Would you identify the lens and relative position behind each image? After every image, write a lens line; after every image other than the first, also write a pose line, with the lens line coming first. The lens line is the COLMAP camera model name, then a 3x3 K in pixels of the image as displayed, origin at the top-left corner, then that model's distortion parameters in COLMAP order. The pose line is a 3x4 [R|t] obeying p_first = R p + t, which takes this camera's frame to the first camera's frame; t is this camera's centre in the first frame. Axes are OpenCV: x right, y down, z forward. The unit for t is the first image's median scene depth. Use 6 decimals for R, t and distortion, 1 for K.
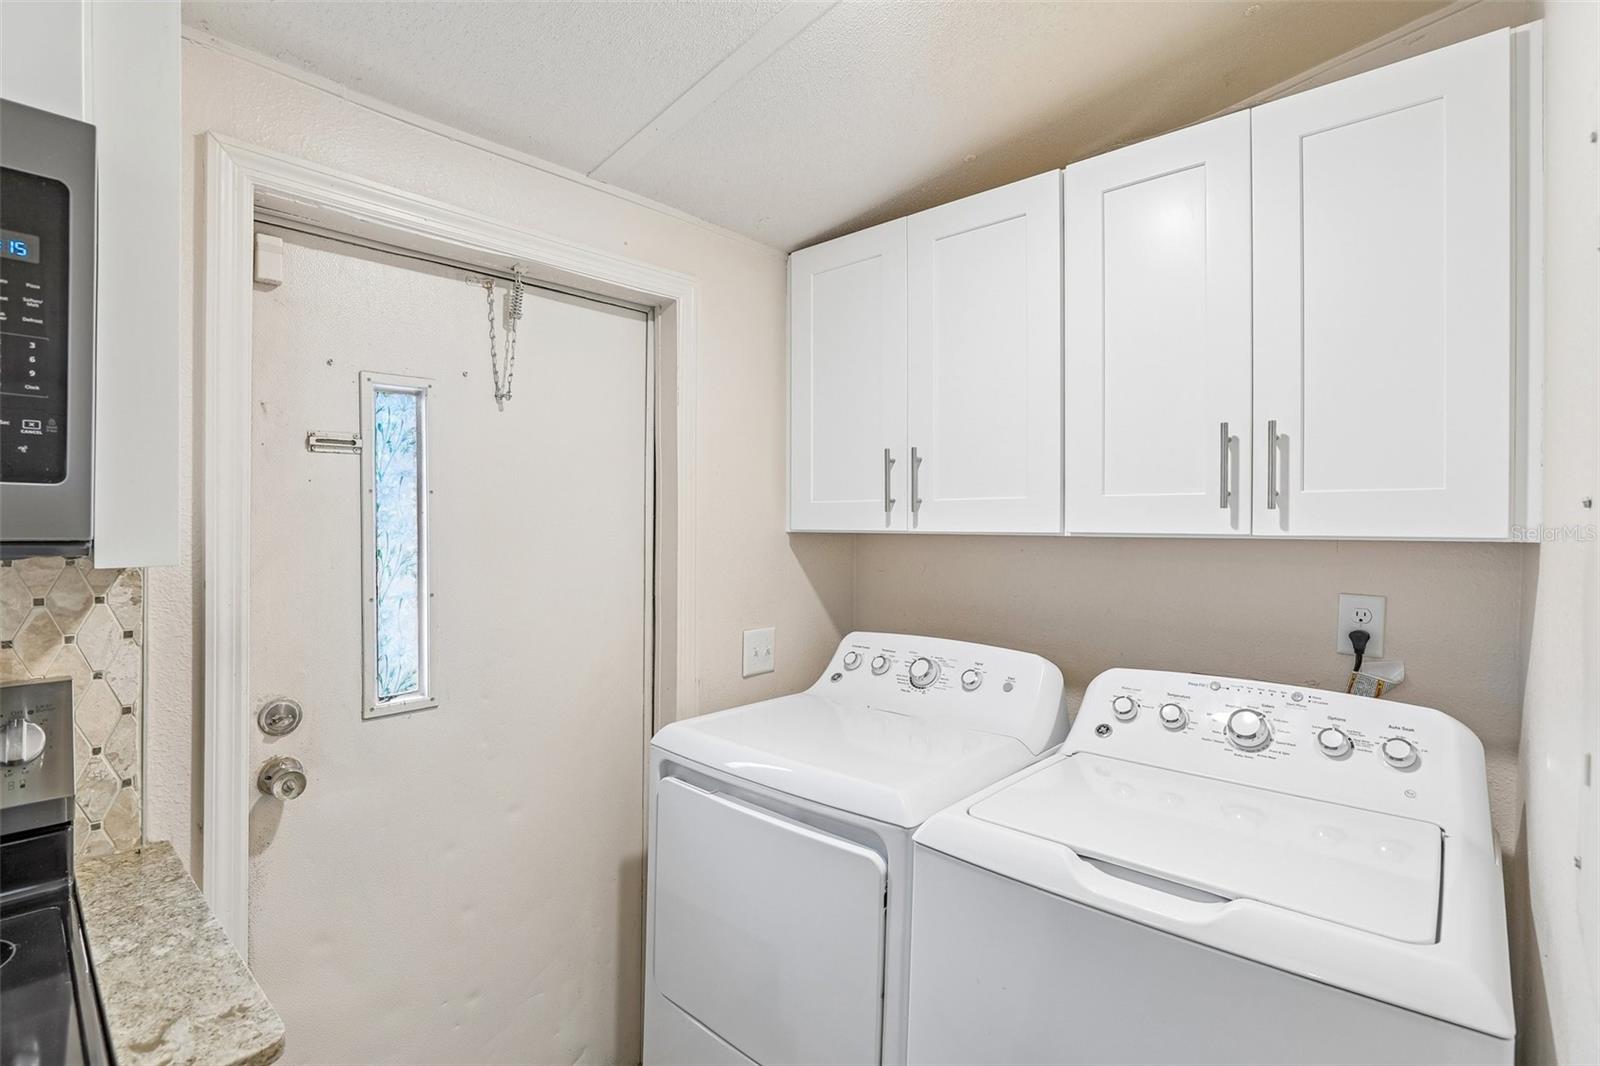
lens RADIAL K [[748.2, 0, 823.3], [0, 748.2, 527.6], [0, 0, 1]] dist [-0.032701, 0.012063]
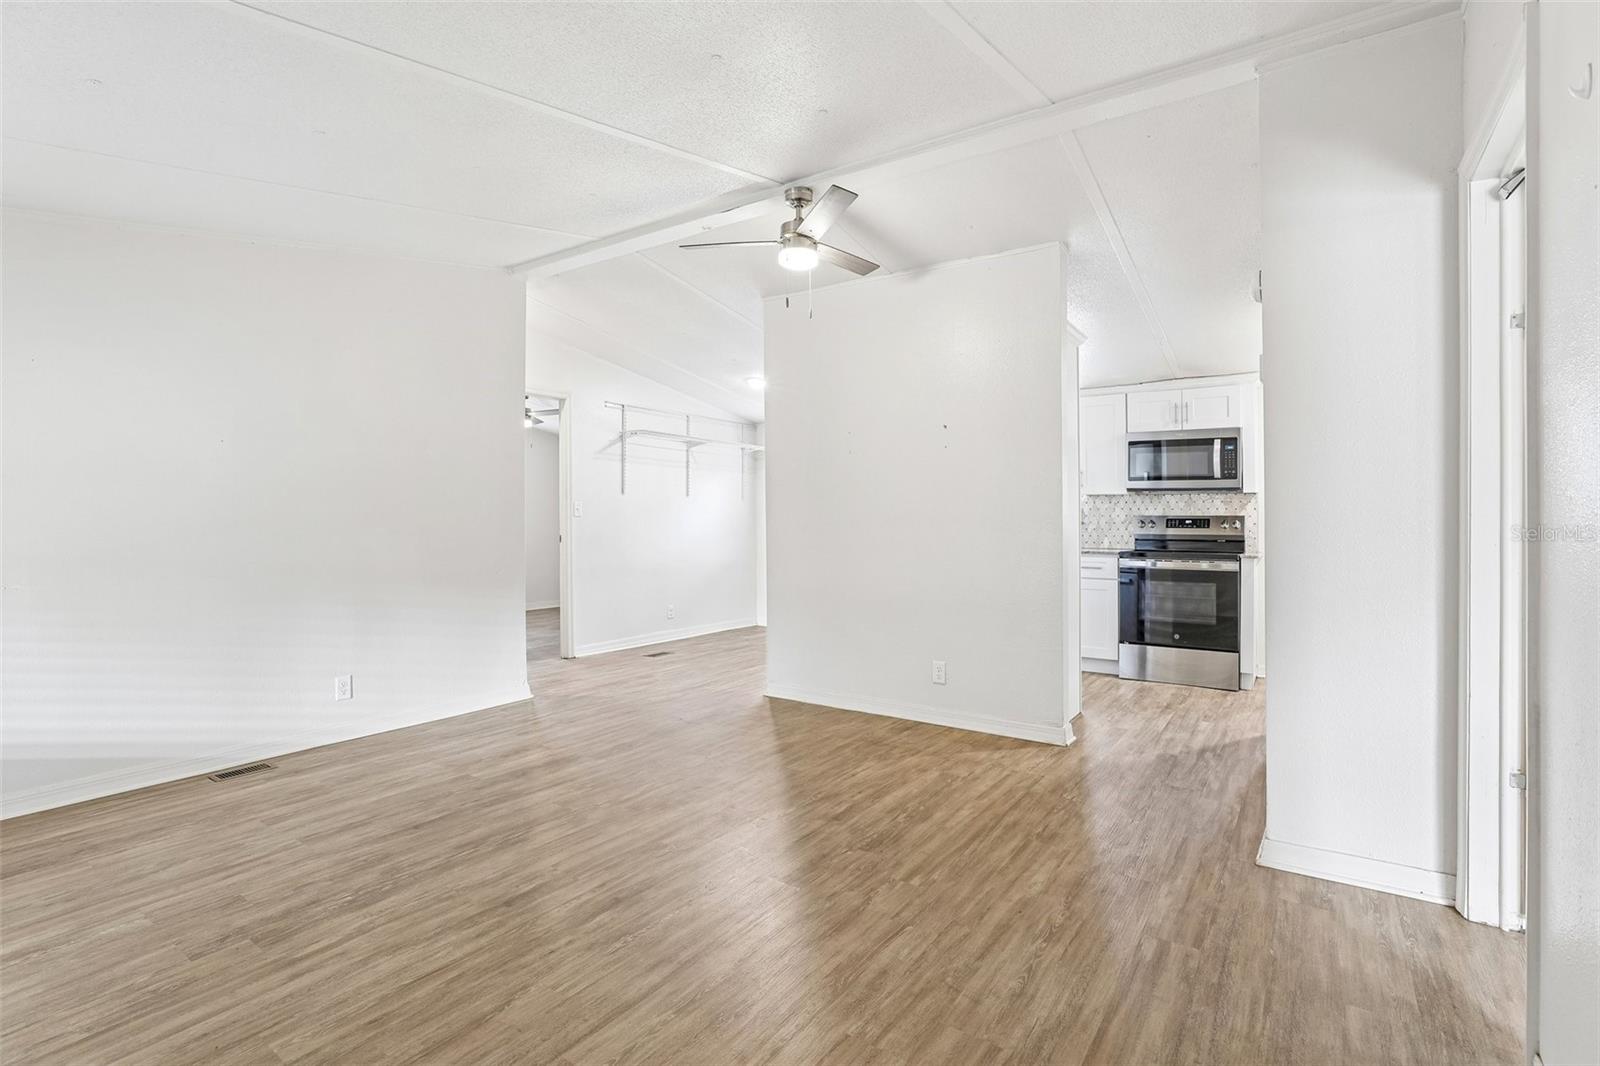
lens RADIAL K [[748.2, 0, 814.2], [0, 748.2, 487.8], [0, 0, 1]] dist [-0.032701, 0.012063]
pose [[0.149886, -0.034214, -0.988111, 3.260606], [-0.003337, 0.999378, -0.035111, 0.172296], [0.988698, 0.008560, 0.149678, -2.469738]]
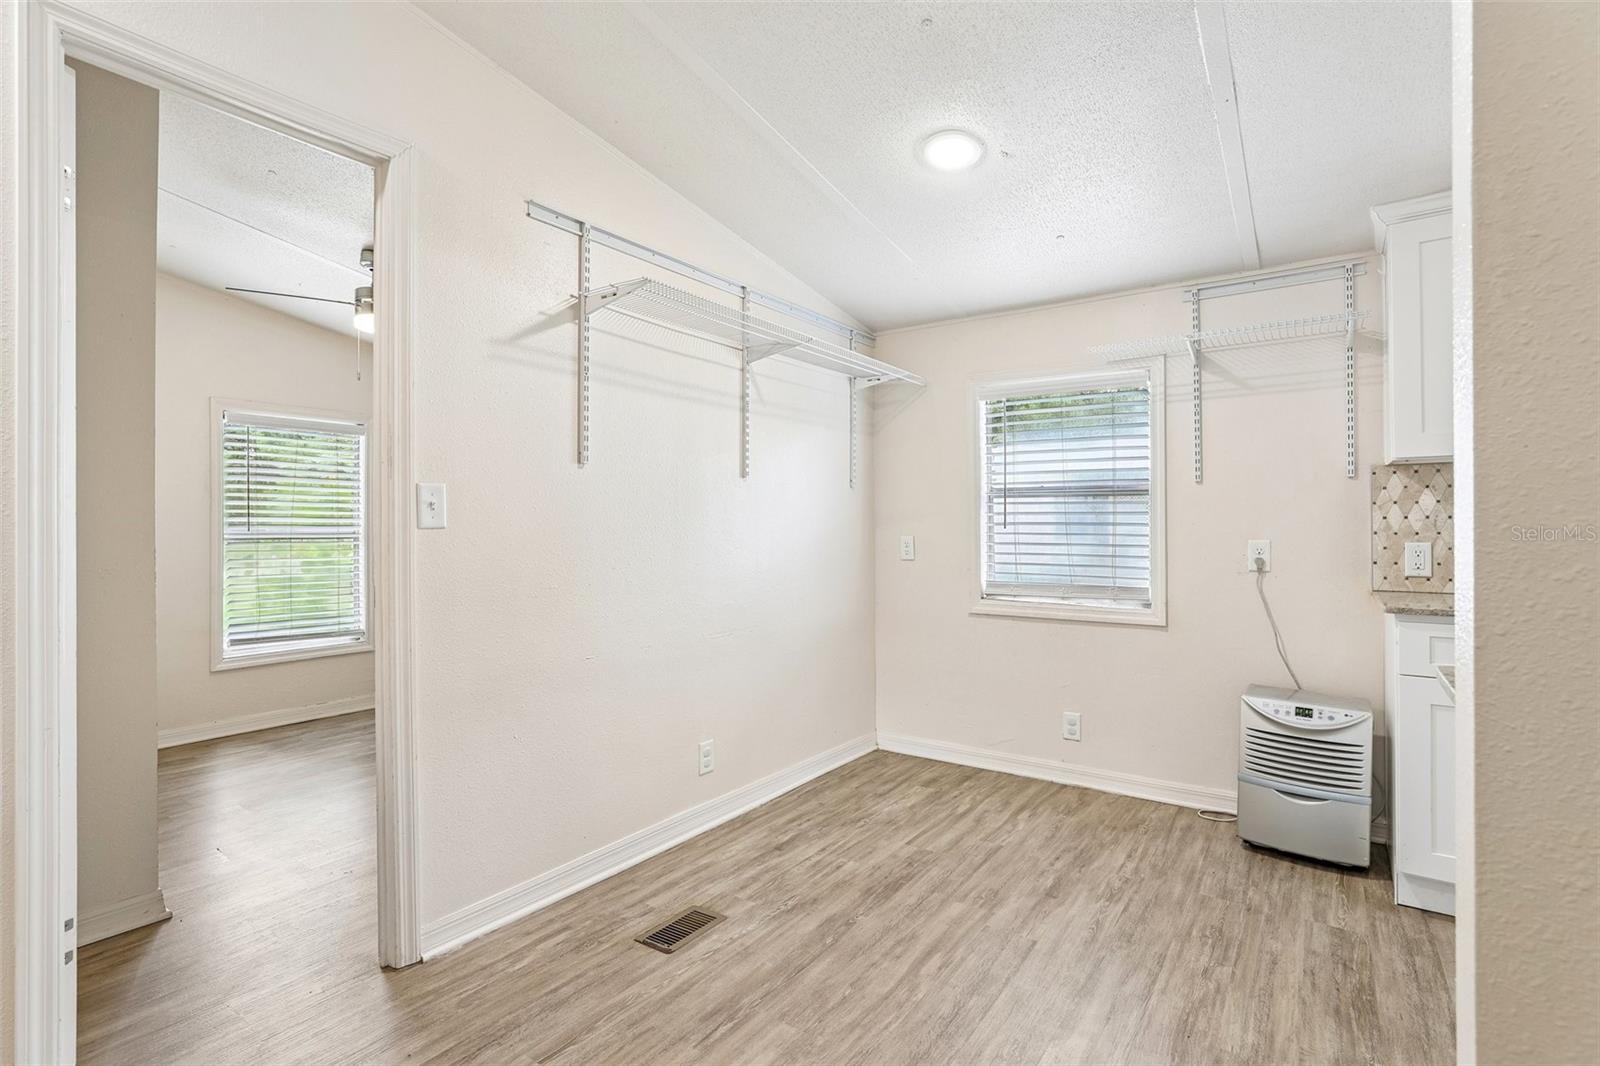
lens RADIAL K [[748.2, 0, 798.4], [0, 748.2, 536.2], [0, 0, 1]] dist [-0.032701, 0.012063]
pose [[0.125379, 0.013530, -0.992017, -0.269773], [0.002657, 0.999899, 0.013973, 0.196588], [0.992105, -0.004388, 0.125330, -2.712333]]
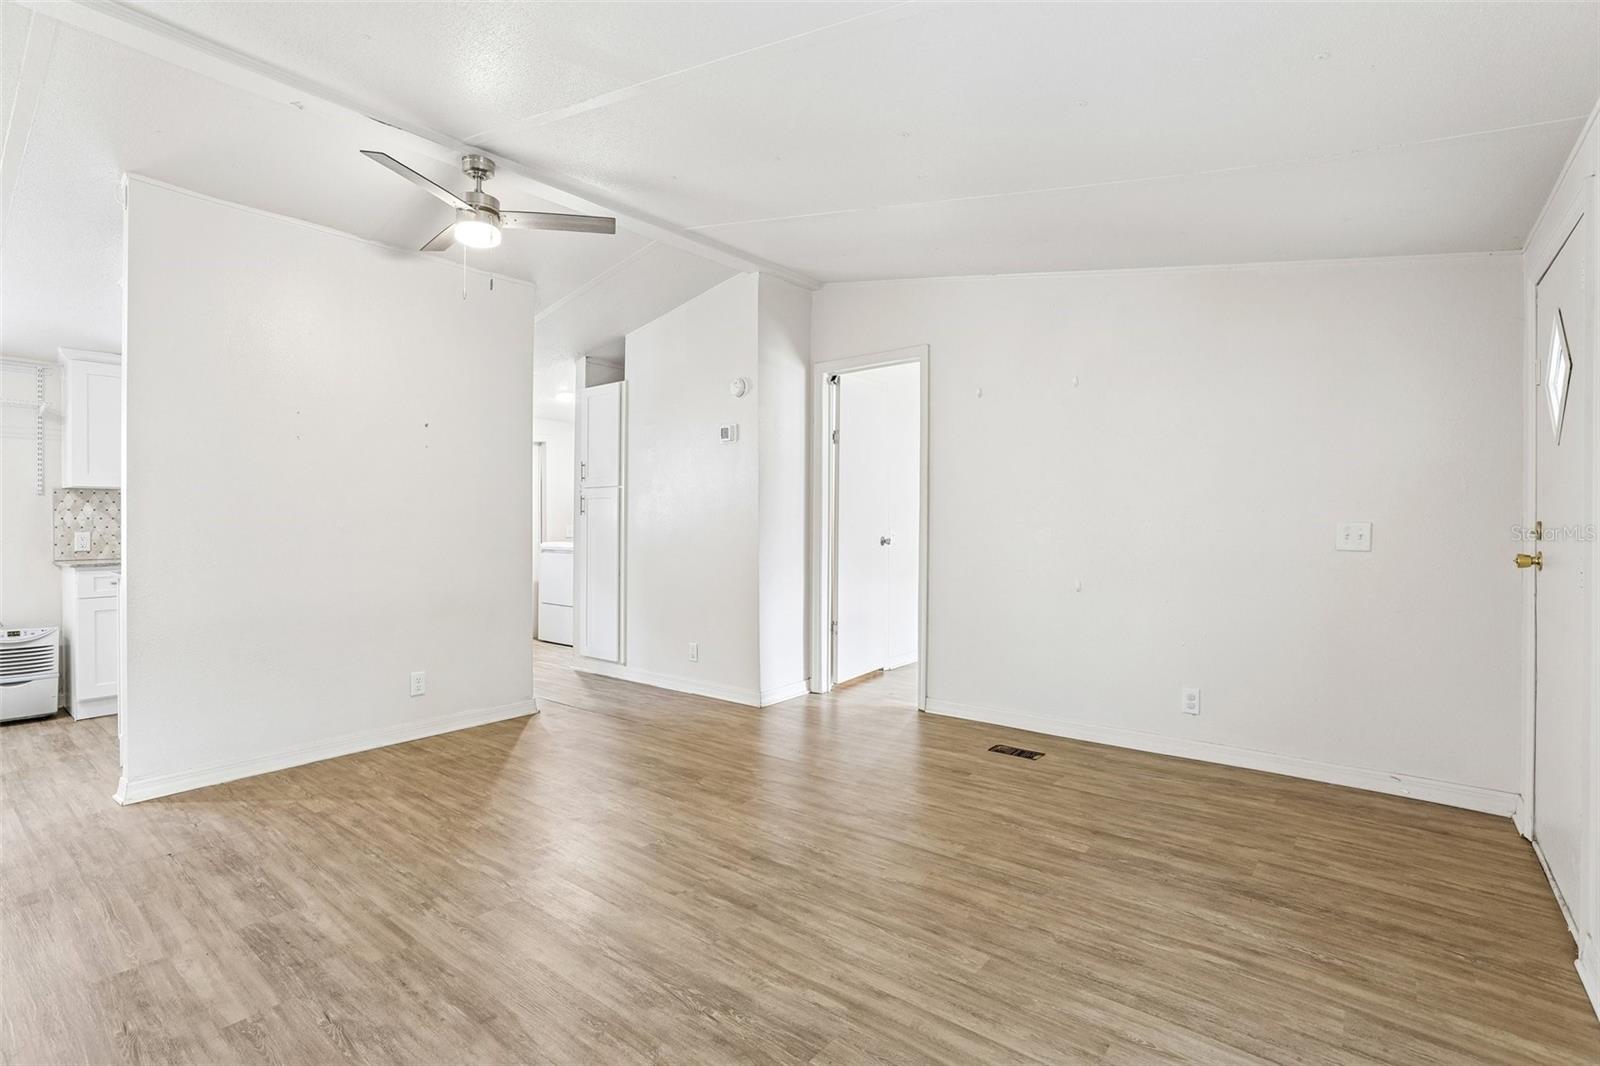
lens RADIAL K [[748.2, 0, 798.0], [0, 748.2, 513.5], [0, 0, 1]] dist [-0.032701, 0.012063]
pose [[0.997573, -0.001704, 0.069606, 1.300514], [0.002650, 0.999905, -0.013504, 0.212819], [-0.069576, 0.013655, 0.997483, -4.742769]]
